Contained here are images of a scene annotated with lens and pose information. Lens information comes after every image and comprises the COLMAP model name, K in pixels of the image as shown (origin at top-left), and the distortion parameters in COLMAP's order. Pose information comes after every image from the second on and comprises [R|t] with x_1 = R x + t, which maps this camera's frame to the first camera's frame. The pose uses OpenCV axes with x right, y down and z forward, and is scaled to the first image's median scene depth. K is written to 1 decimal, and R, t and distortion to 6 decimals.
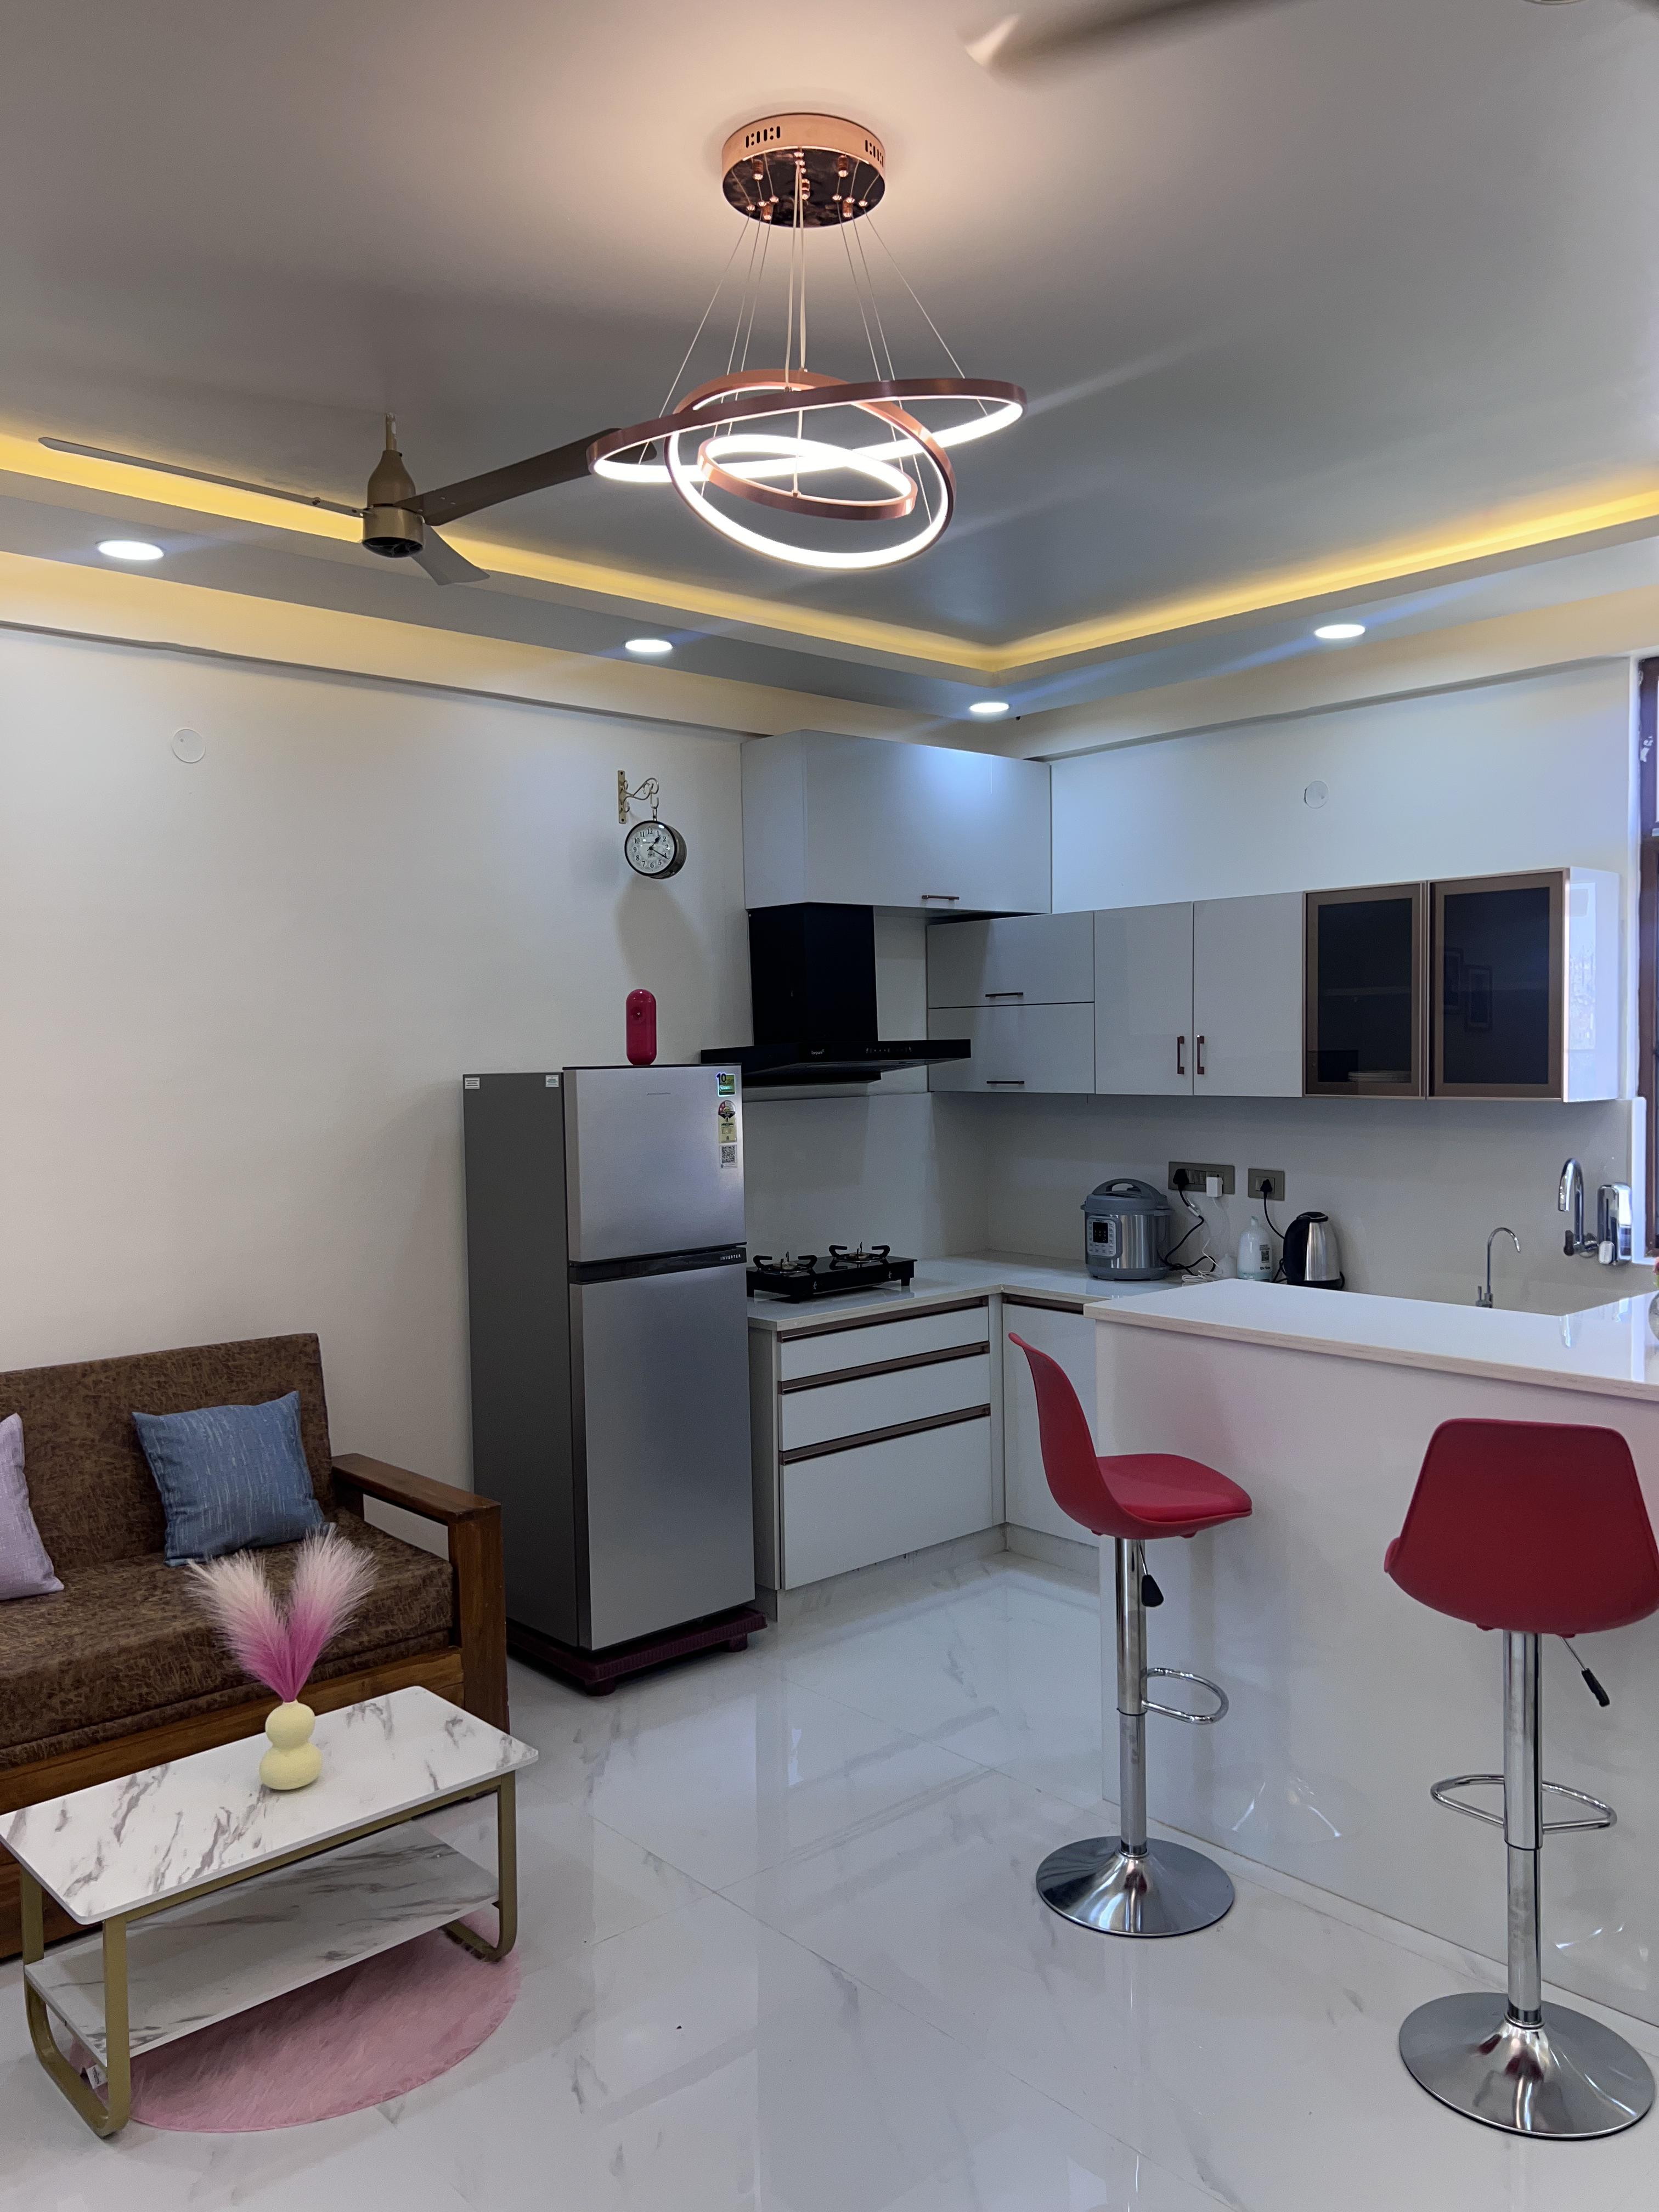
lens RADIAL K [[1668.9, 0, 787.4], [0, 1668.9, 1107.9], [0, 0, 1]] dist [0.005457, -0.003390]
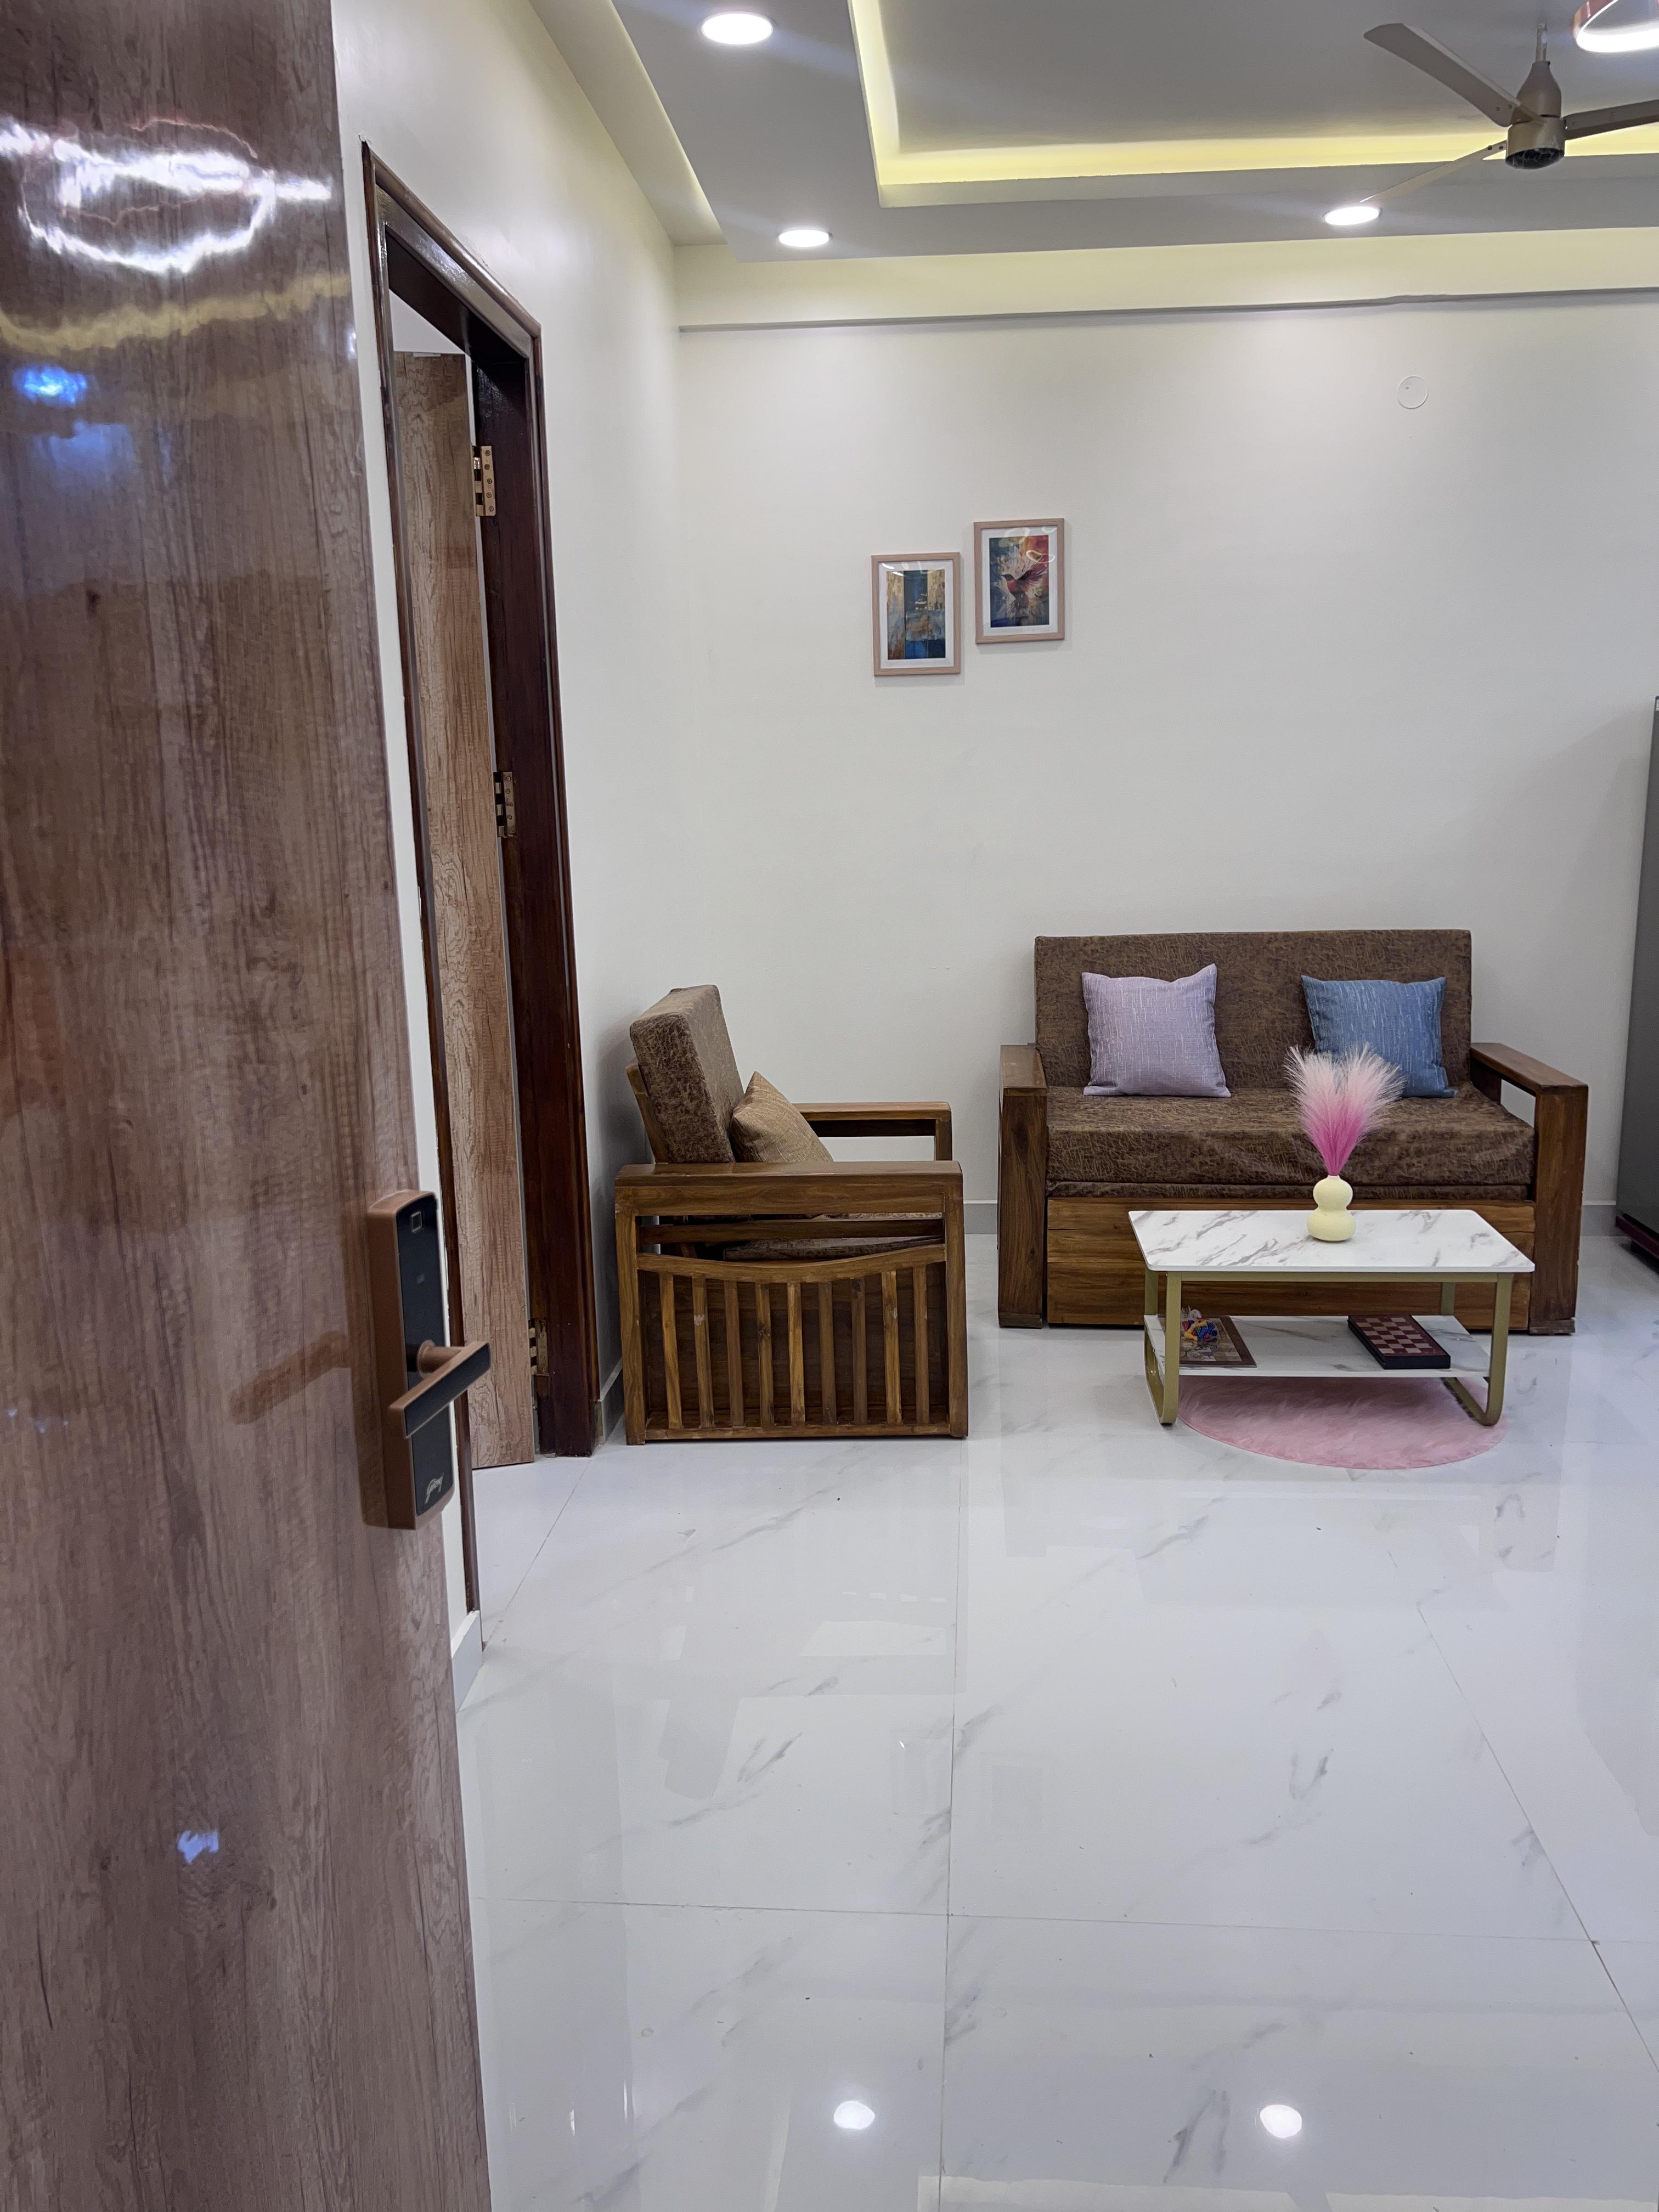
lens RADIAL K [[1687.7, 0, 876.4], [0, 1687.7, 1159.3], [0, 0, 1]] dist [0.006952, -0.004567]
pose [[0.714461, 0.159117, -0.681342, 0.266401], [-0.021109, 0.978256, 0.206322, 0.065852], [0.699356, -0.133027, 0.702285, -0.124023]]
